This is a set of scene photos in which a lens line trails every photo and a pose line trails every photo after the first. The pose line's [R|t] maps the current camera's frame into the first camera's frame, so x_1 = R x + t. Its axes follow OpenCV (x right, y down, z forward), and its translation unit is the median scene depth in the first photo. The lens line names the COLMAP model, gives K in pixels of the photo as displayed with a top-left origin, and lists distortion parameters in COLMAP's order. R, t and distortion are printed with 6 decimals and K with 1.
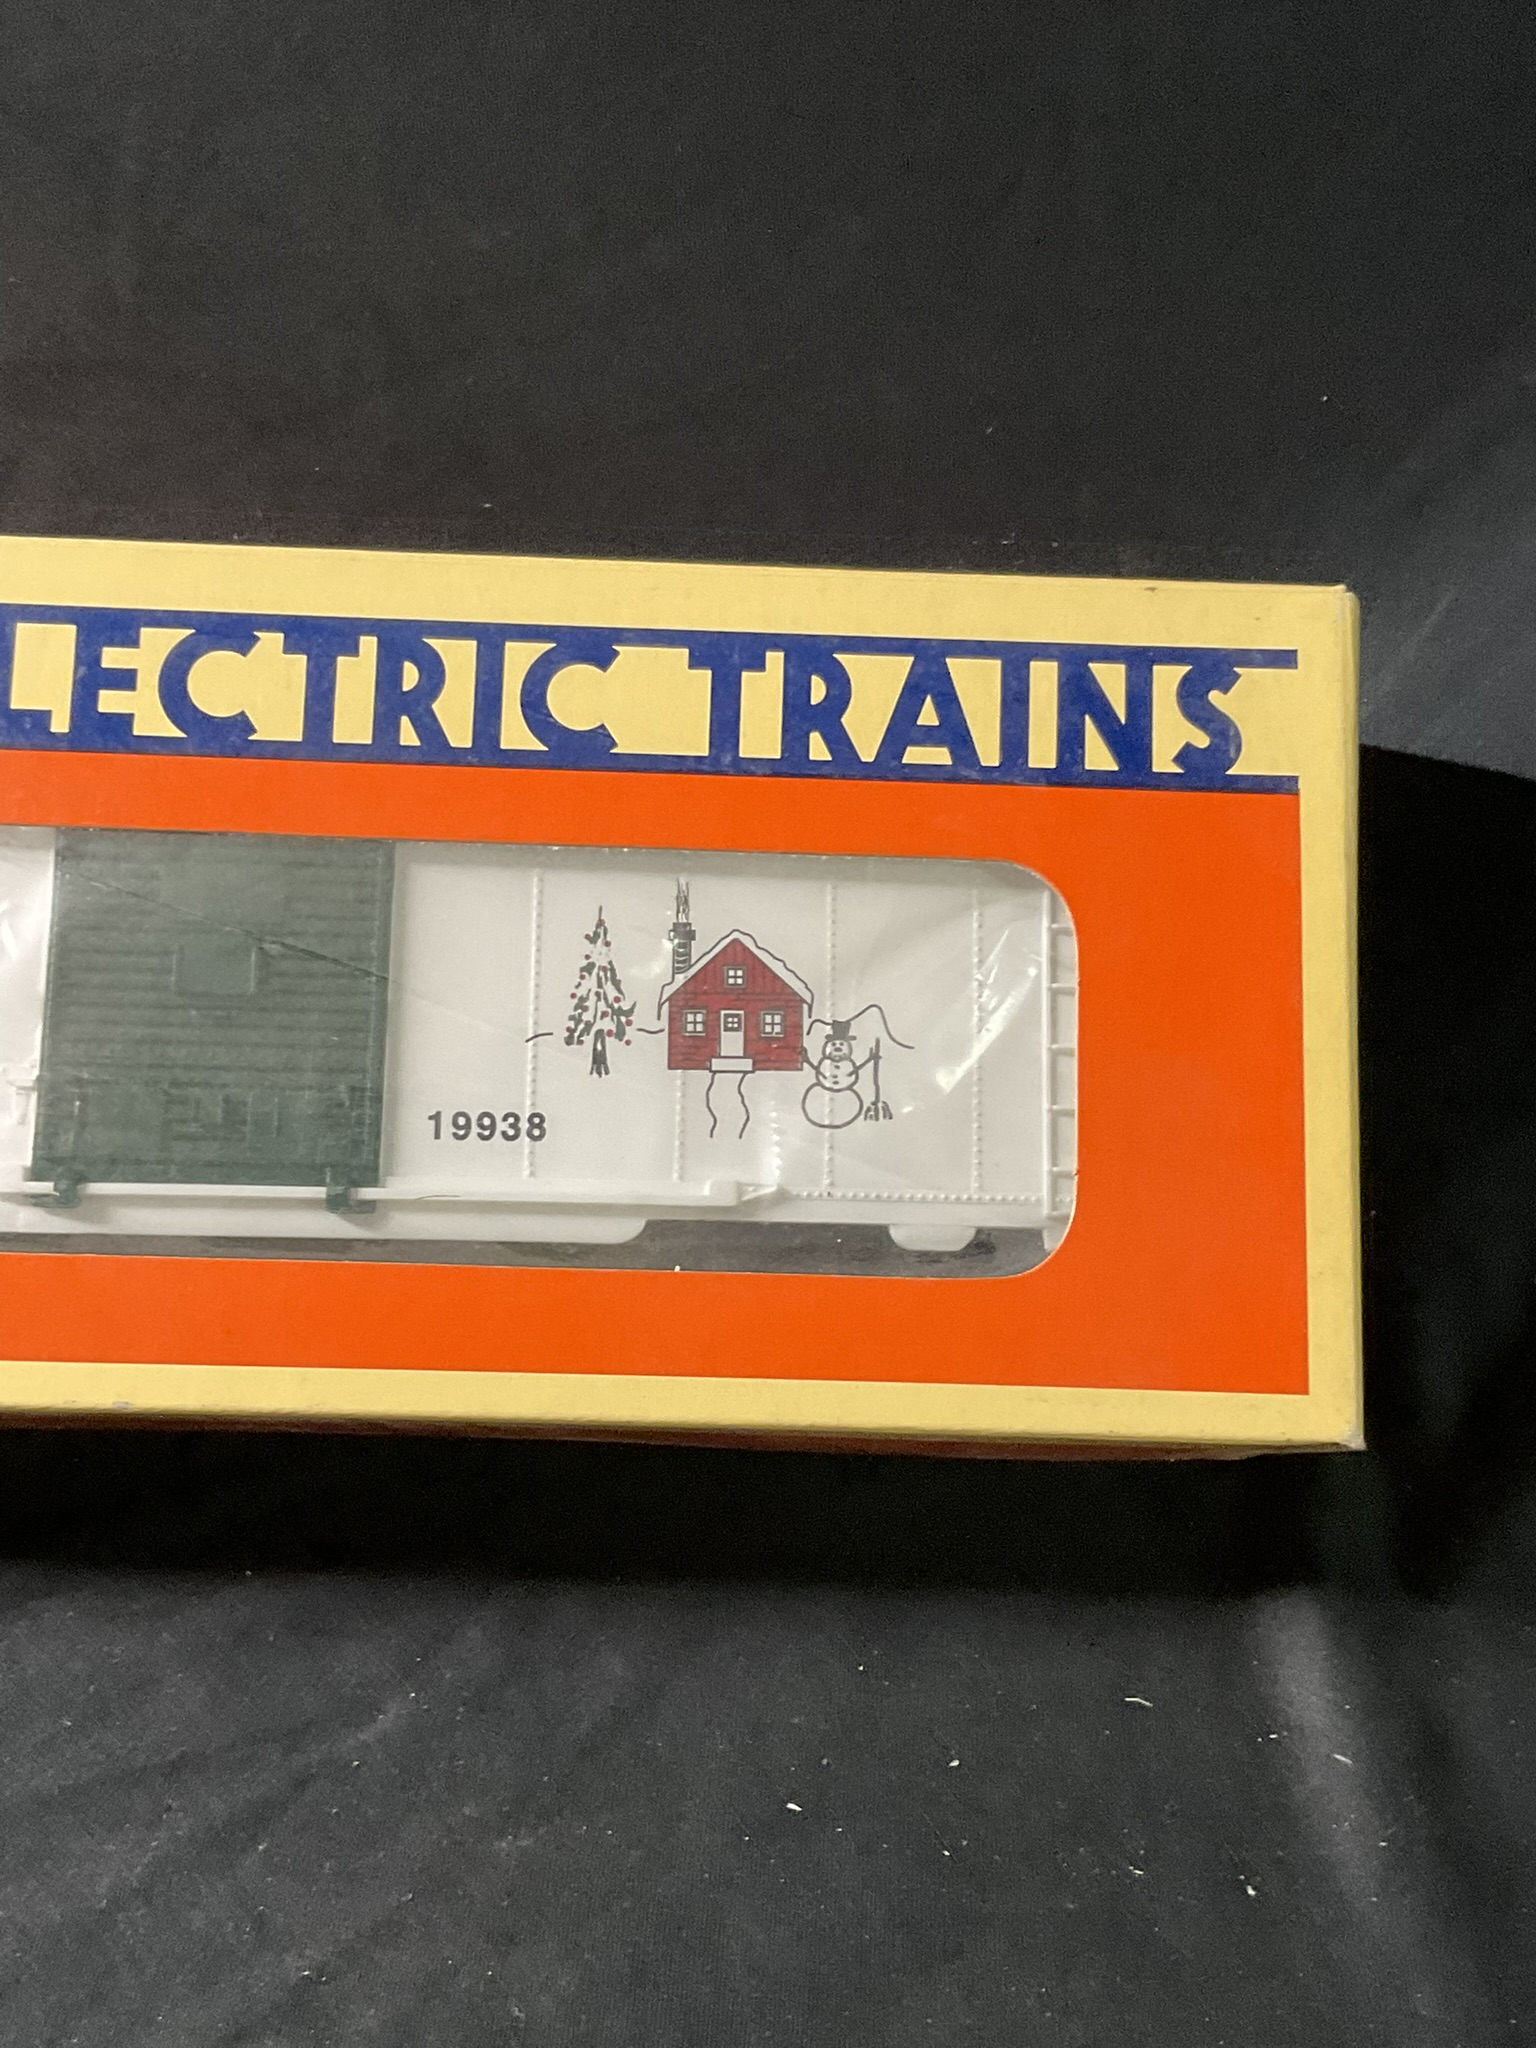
lens RADIAL K [[2643.6, 0, 768.0], [0, 2643.6, 1024.0], [0, 0, 1]] dist [0.014550, 0.010420]
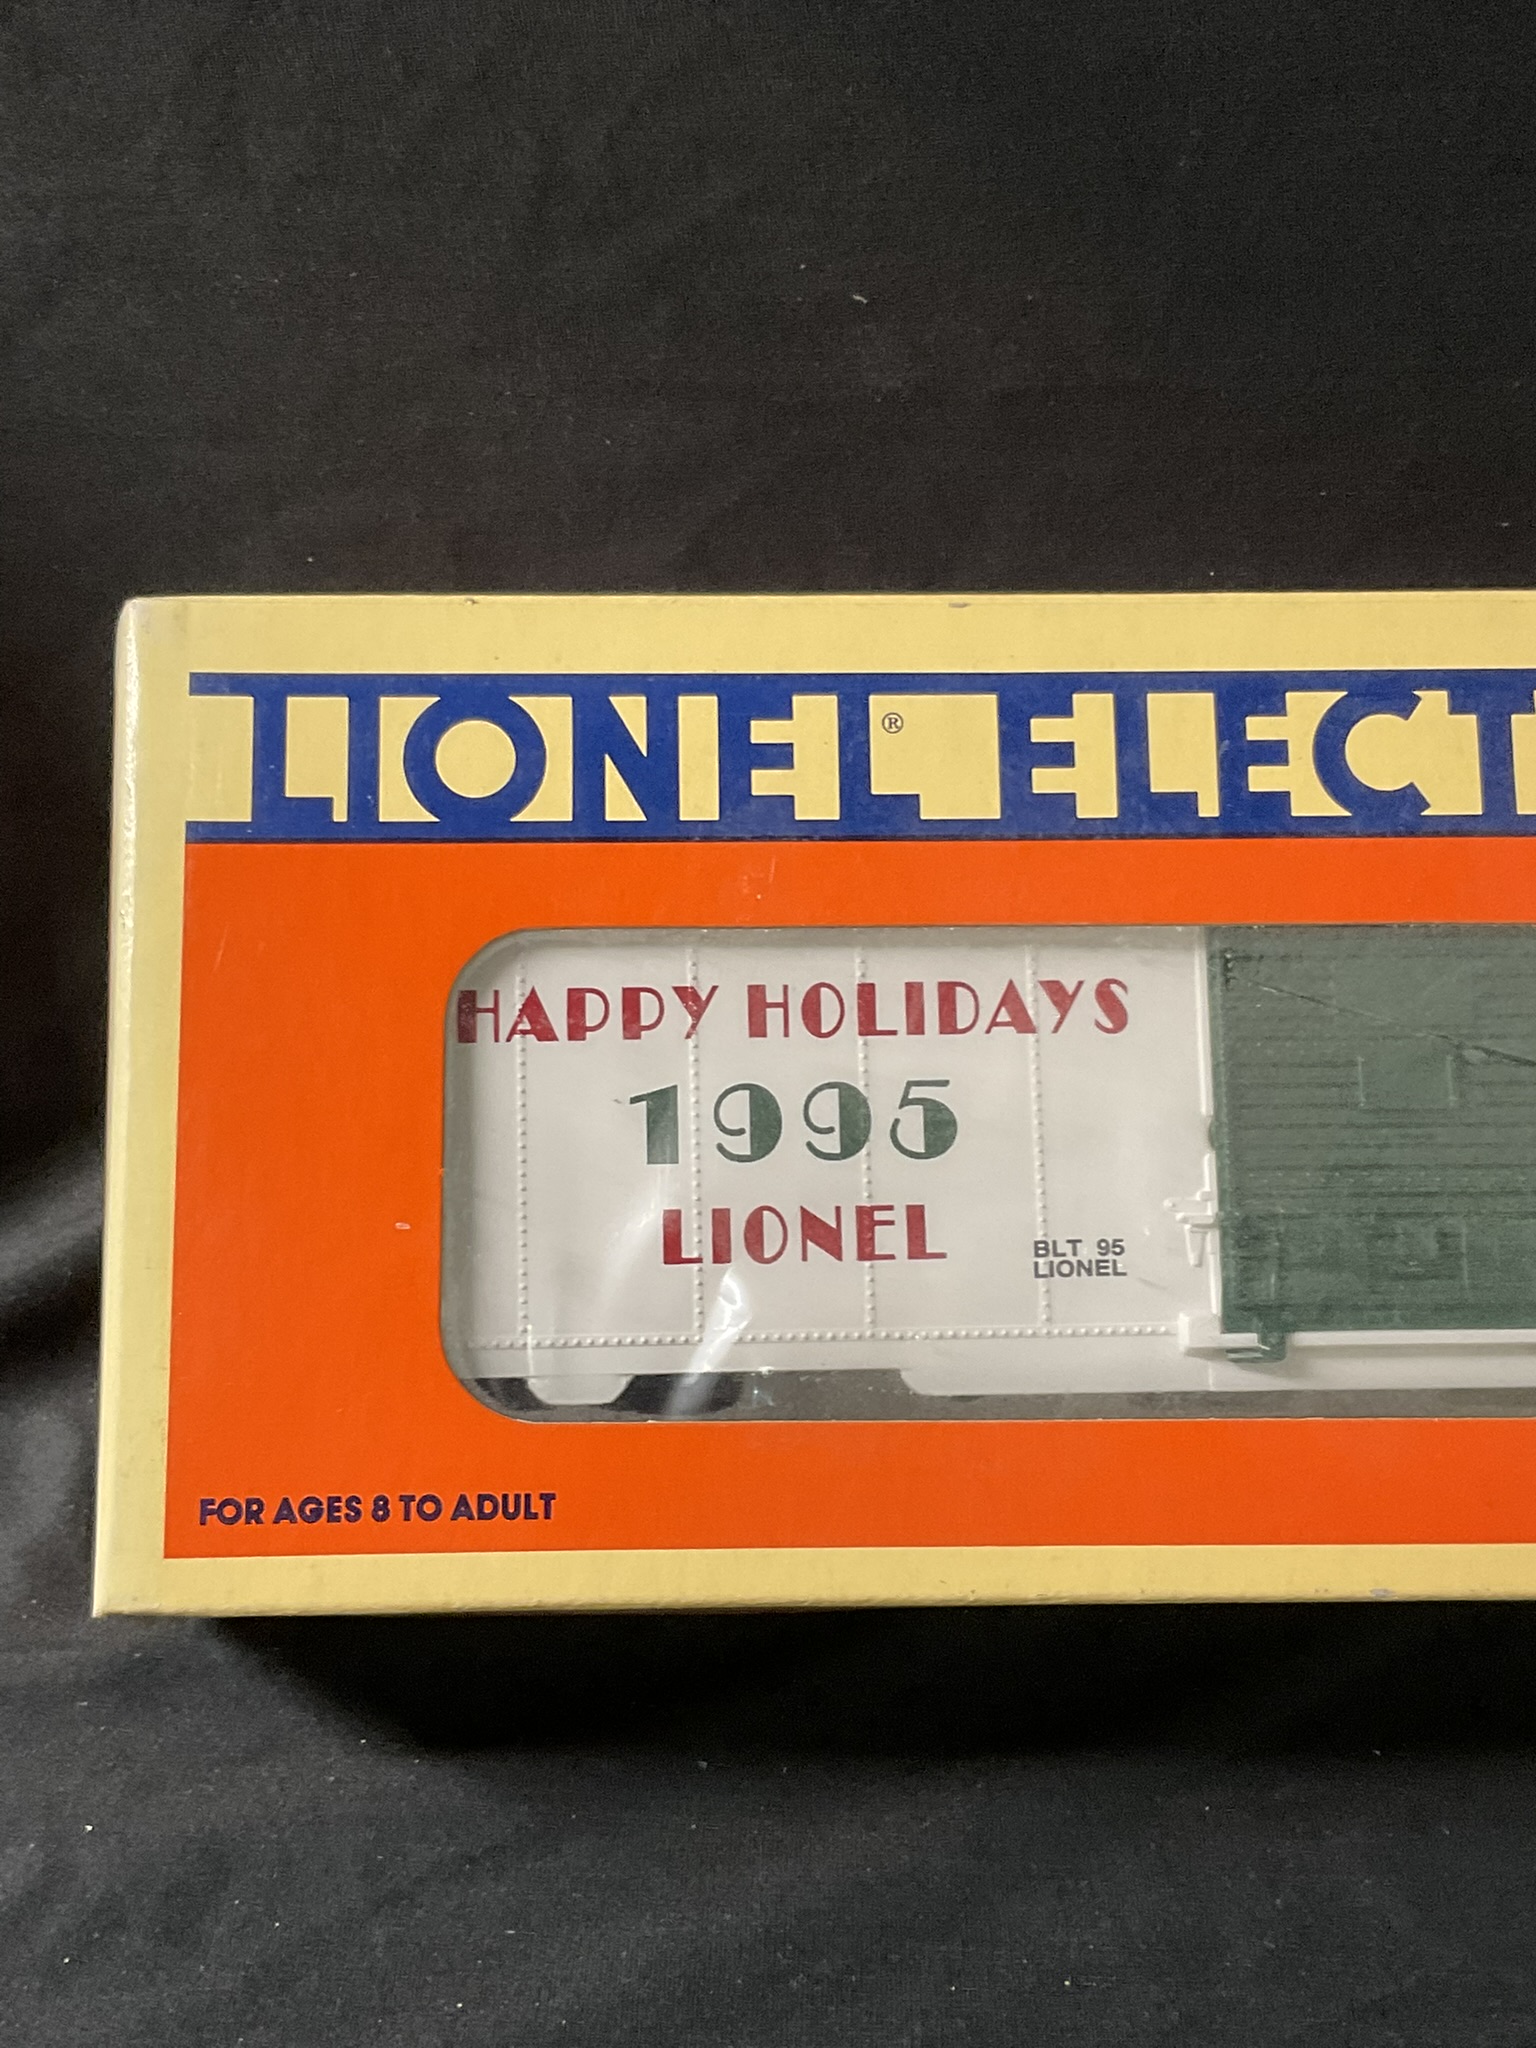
lens RADIAL K [[3103.4, 0, 768.0], [0, 3103.4, 1024.0], [0, 0, 1]] dist [0.167780, -0.004528]
pose [[0.999053, -0.039382, -0.018492, -0.395217], [0.038710, 0.998625, -0.035363, -0.011231], [0.019860, 0.034614, 0.999203, -0.026404]]
